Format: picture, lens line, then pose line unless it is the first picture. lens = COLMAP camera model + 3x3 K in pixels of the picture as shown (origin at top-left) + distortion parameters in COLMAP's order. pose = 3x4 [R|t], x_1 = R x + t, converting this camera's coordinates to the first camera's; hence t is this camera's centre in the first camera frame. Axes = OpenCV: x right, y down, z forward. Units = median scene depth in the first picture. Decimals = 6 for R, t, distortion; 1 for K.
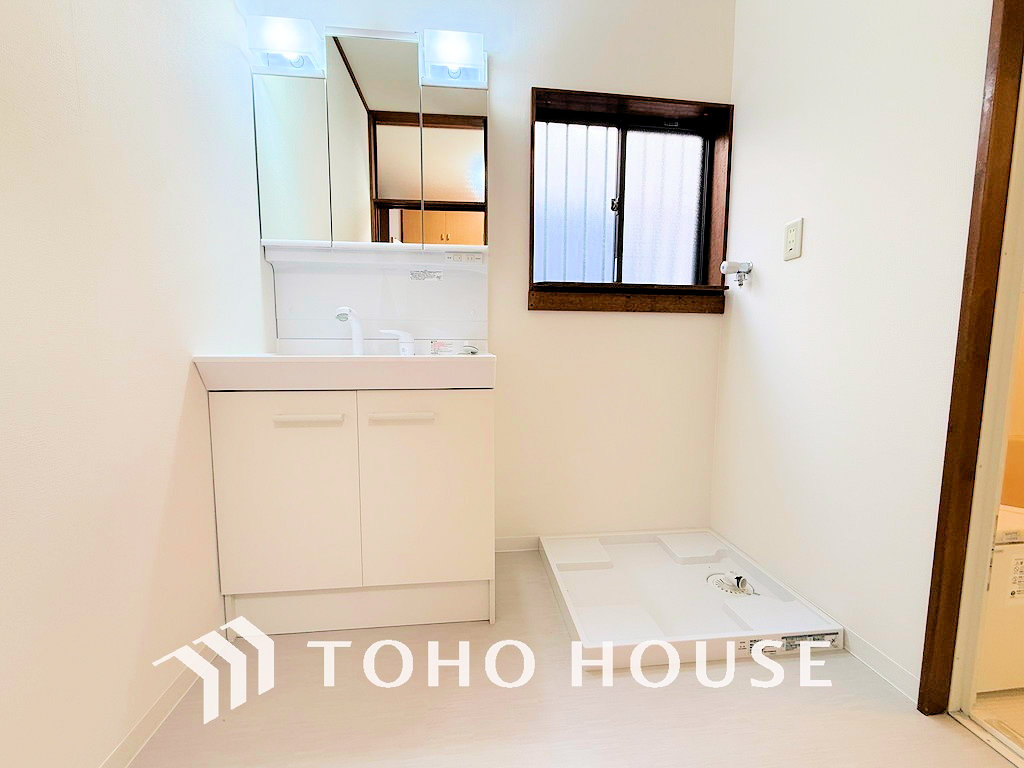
lens RADIAL K [[409.5, 0, 512.6], [0, 409.5, 386.1], [0, 0, 1]] dist [-0.000394, 0.000219]
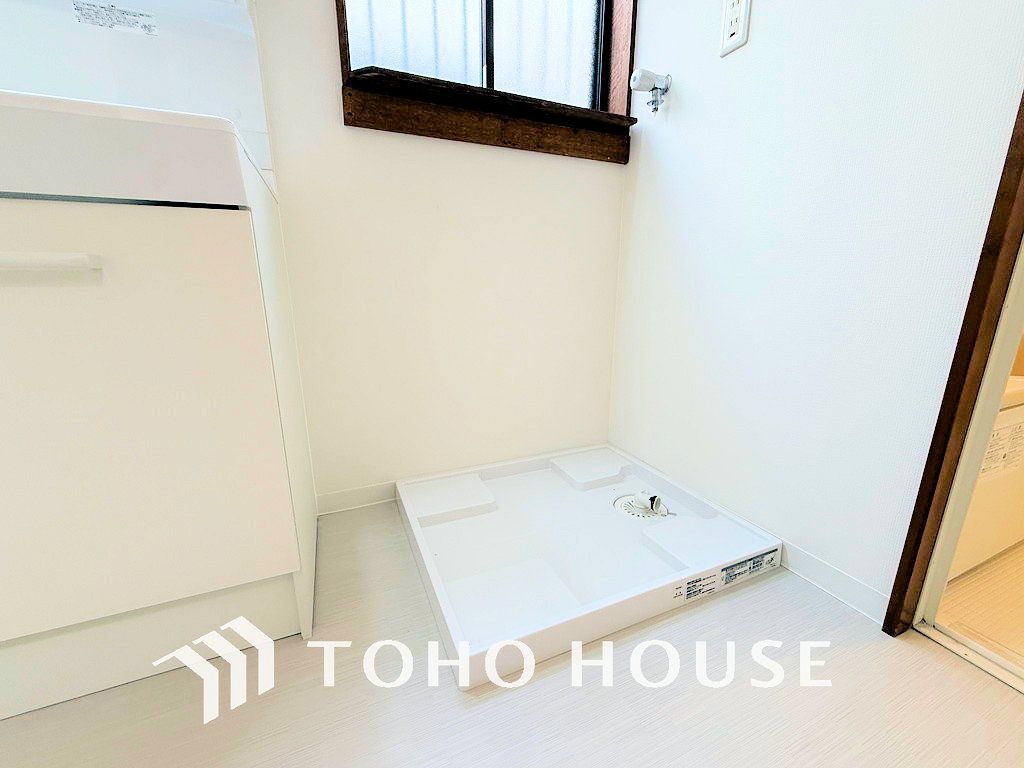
lens RADIAL K [[409.5, 0, 512.6], [0, 409.5, 386.1], [0, 0, 1]] dist [-0.000394, 0.000219]
pose [[0.953566, -0.074604, 0.291799, 0.072311], [0.030073, 0.987579, 0.154217, 0.112195], [-0.299680, -0.138281, 0.943965, 0.327102]]
